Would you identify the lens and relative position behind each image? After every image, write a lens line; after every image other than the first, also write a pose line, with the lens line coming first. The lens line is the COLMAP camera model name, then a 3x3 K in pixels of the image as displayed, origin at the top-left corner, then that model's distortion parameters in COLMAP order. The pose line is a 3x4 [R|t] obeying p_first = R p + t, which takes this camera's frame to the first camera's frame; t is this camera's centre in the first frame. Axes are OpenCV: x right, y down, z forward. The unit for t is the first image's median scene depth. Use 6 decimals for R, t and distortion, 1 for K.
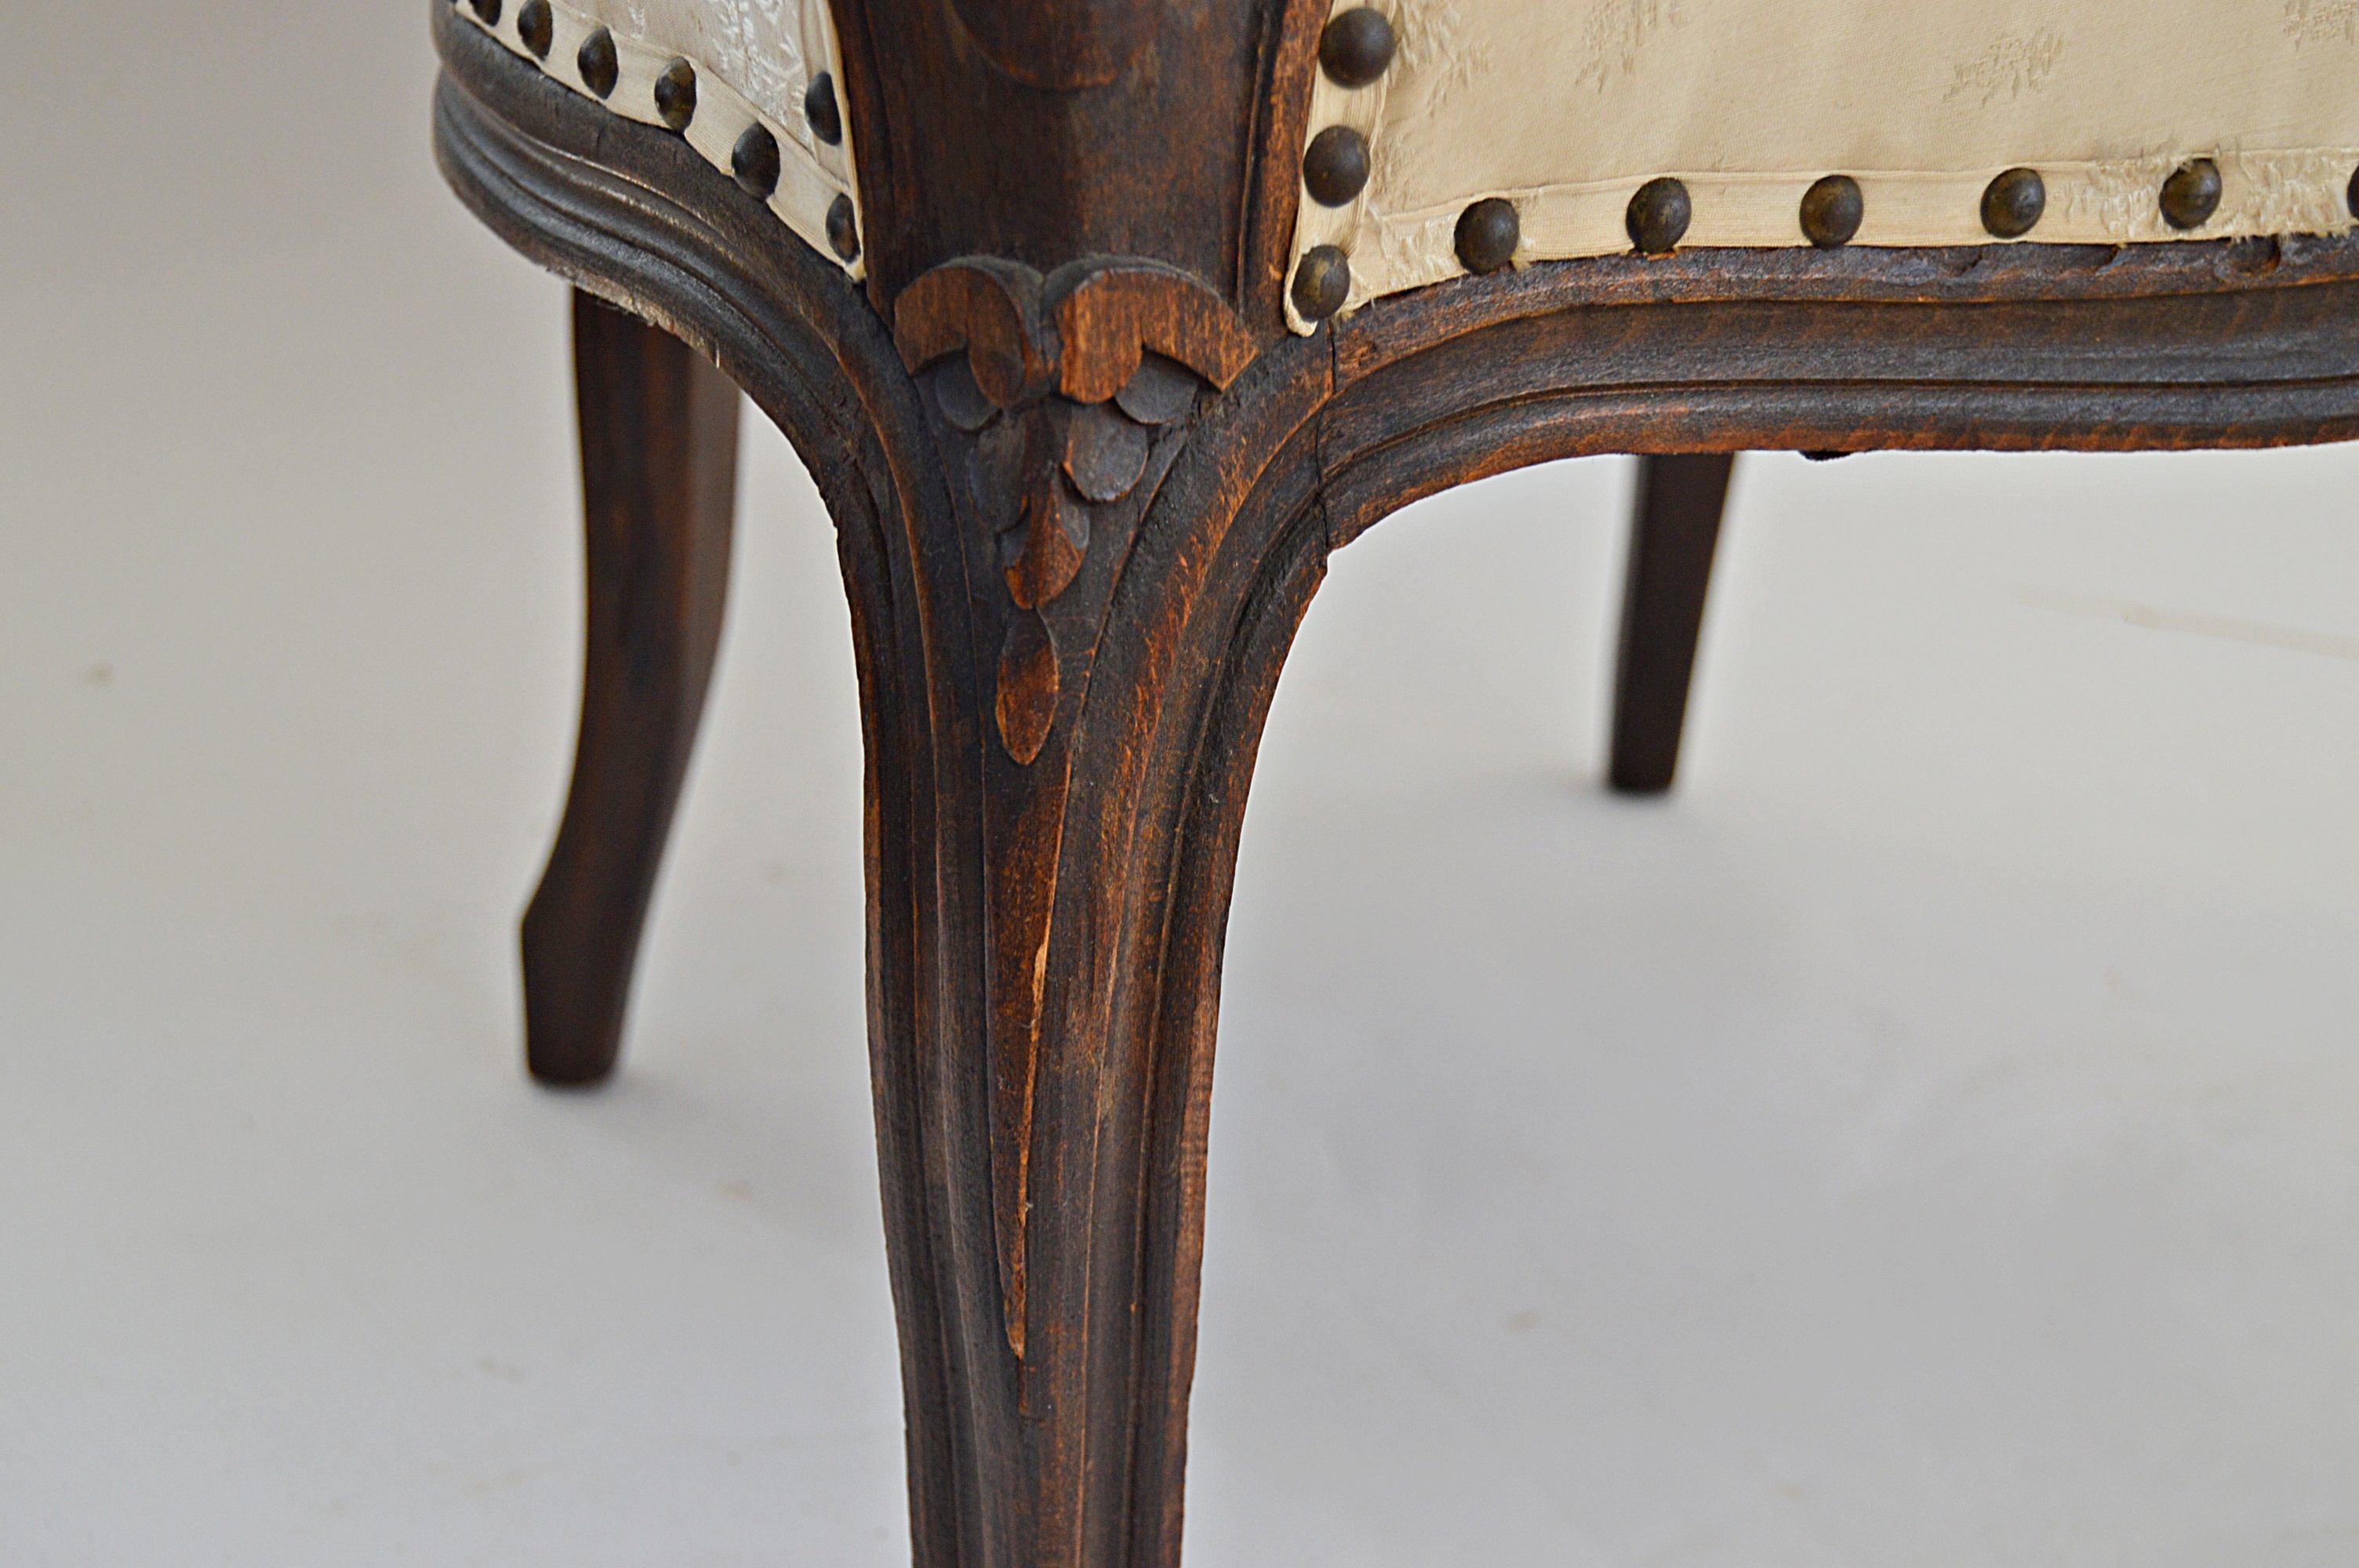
lens RADIAL K [[3719.2, 0, 1179.5], [0, 3719.2, 784.0], [0, 0, 1]] dist [0.003051, -0.052142]
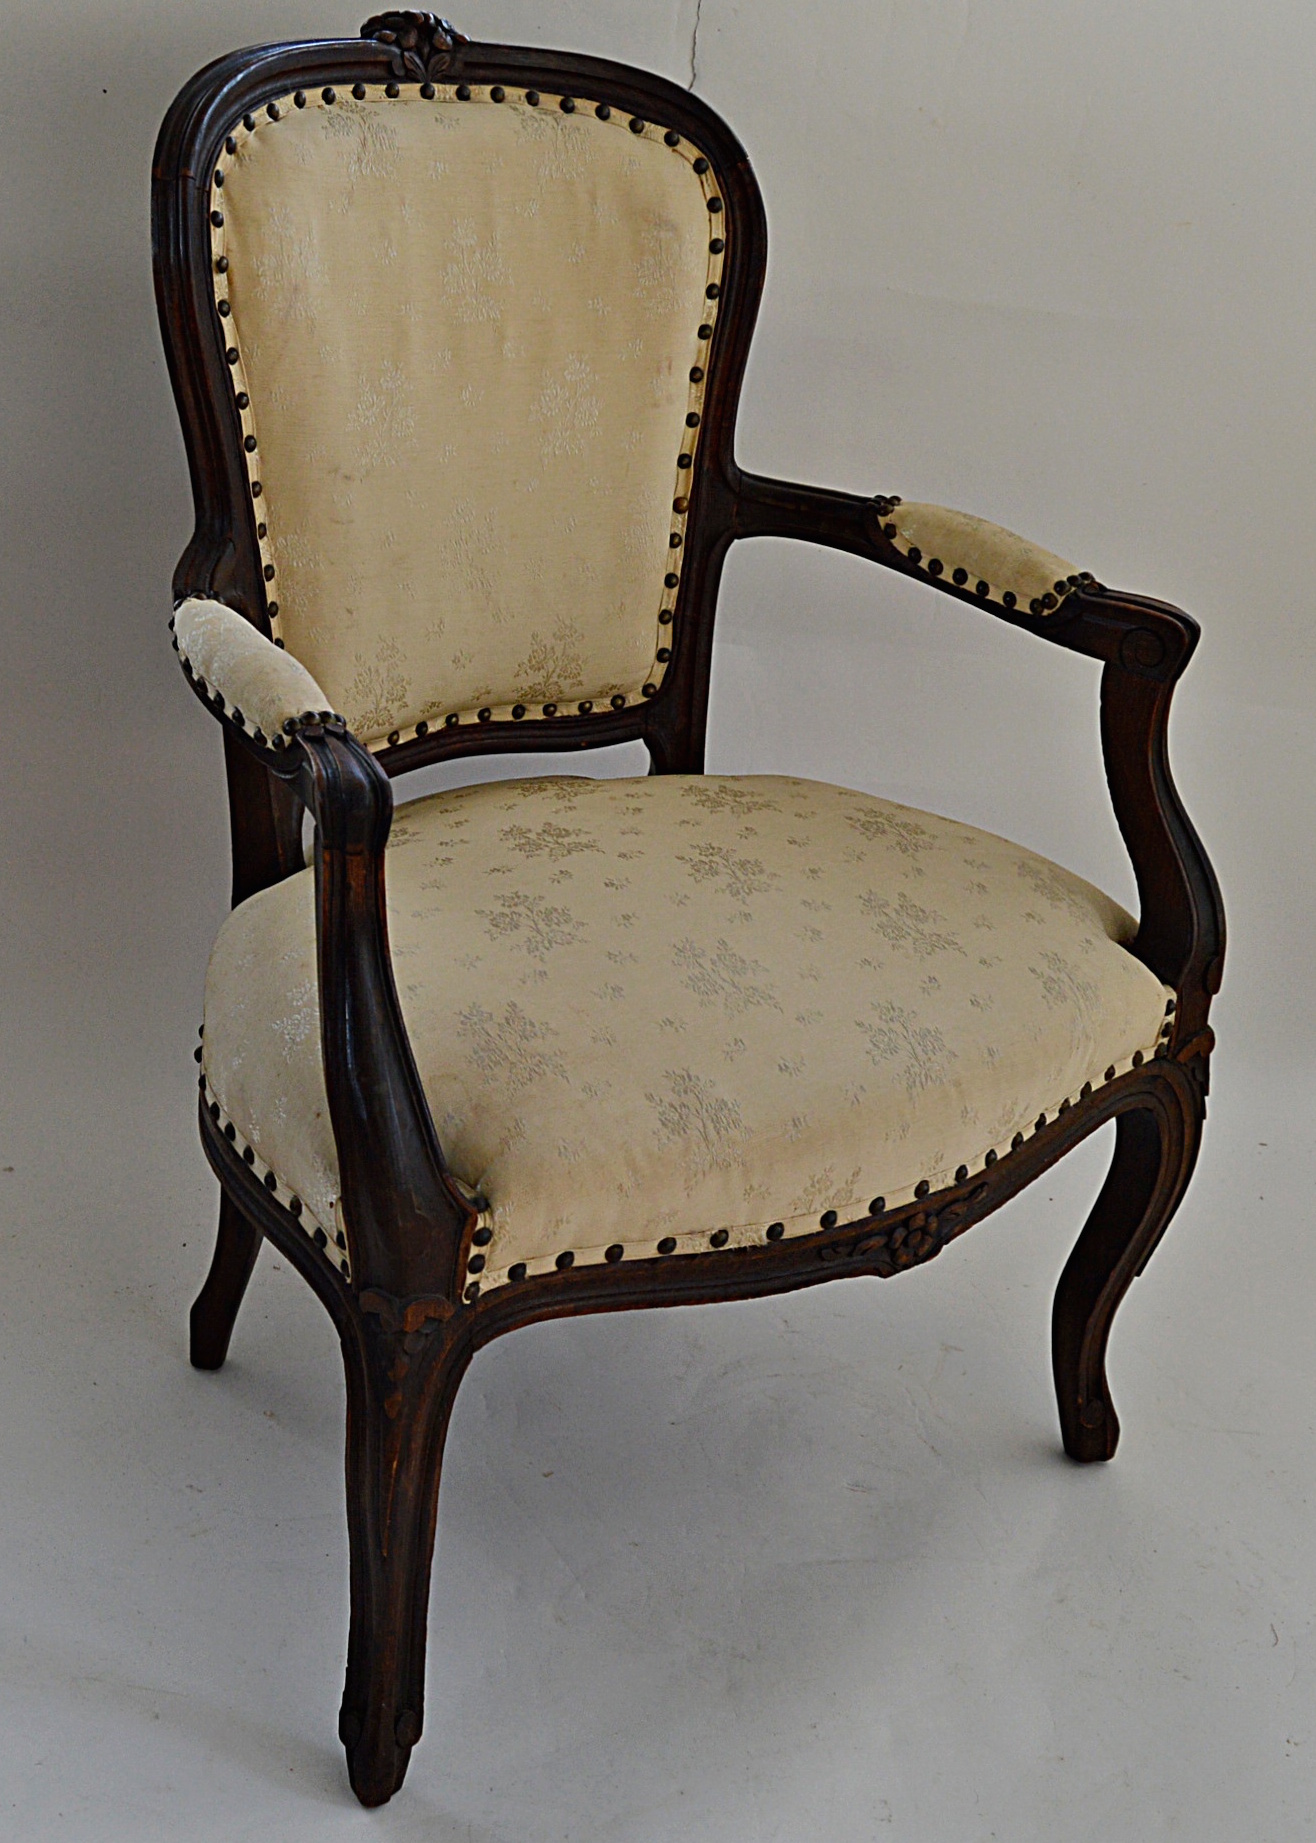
lens RADIAL K [[2365.8, 0, 353.7], [0, 2365.8, 930.9], [0, 0, 1]] dist [-0.021711, 0.041846]
pose [[0.999366, 0.017889, -0.030769, -0.013653], [-0.016736, 0.999163, 0.037316, -0.545659], [0.031410, -0.036777, 0.998830, -1.292804]]
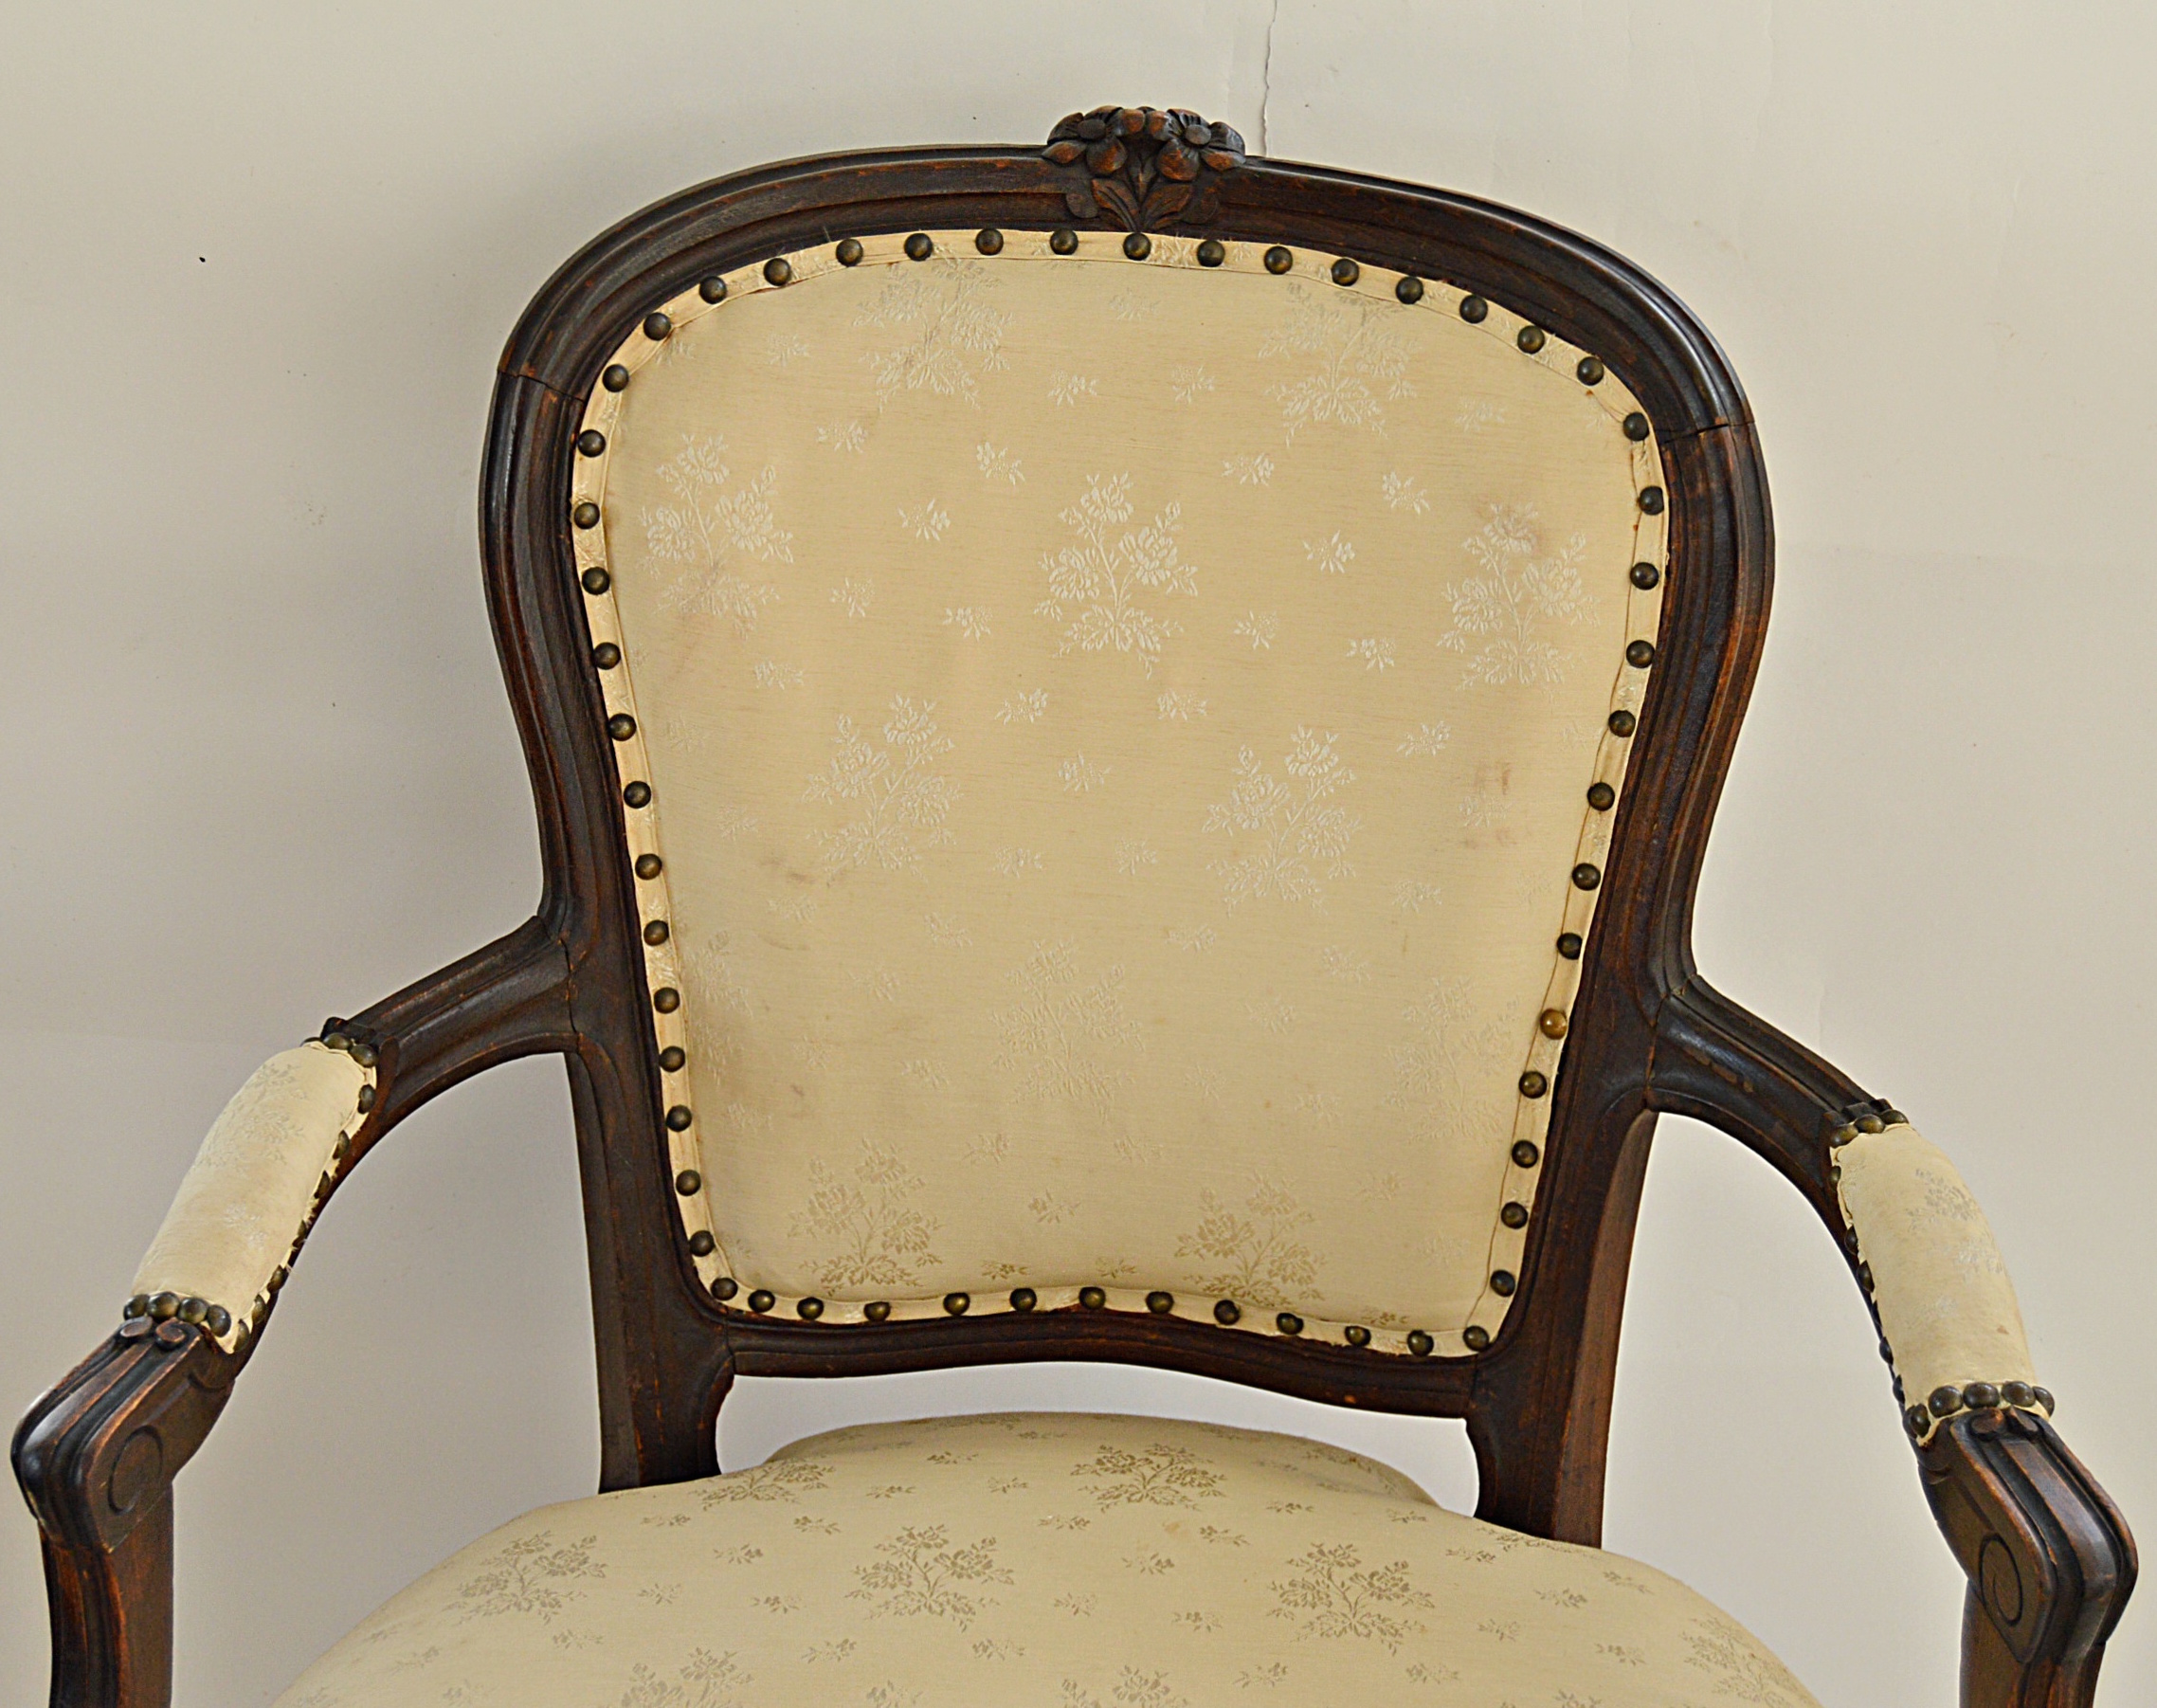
lens RADIAL K [[4017.6, 0, 1021.1], [0, 4017.6, 755.6], [0, 0, 1]] dist [-0.001059, -0.043060]
pose [[0.768297, 0.212597, -0.603757, 1.603256], [-0.228394, 0.972195, 0.051696, -1.205540], [0.597960, 0.098177, 0.795490, -0.675515]]
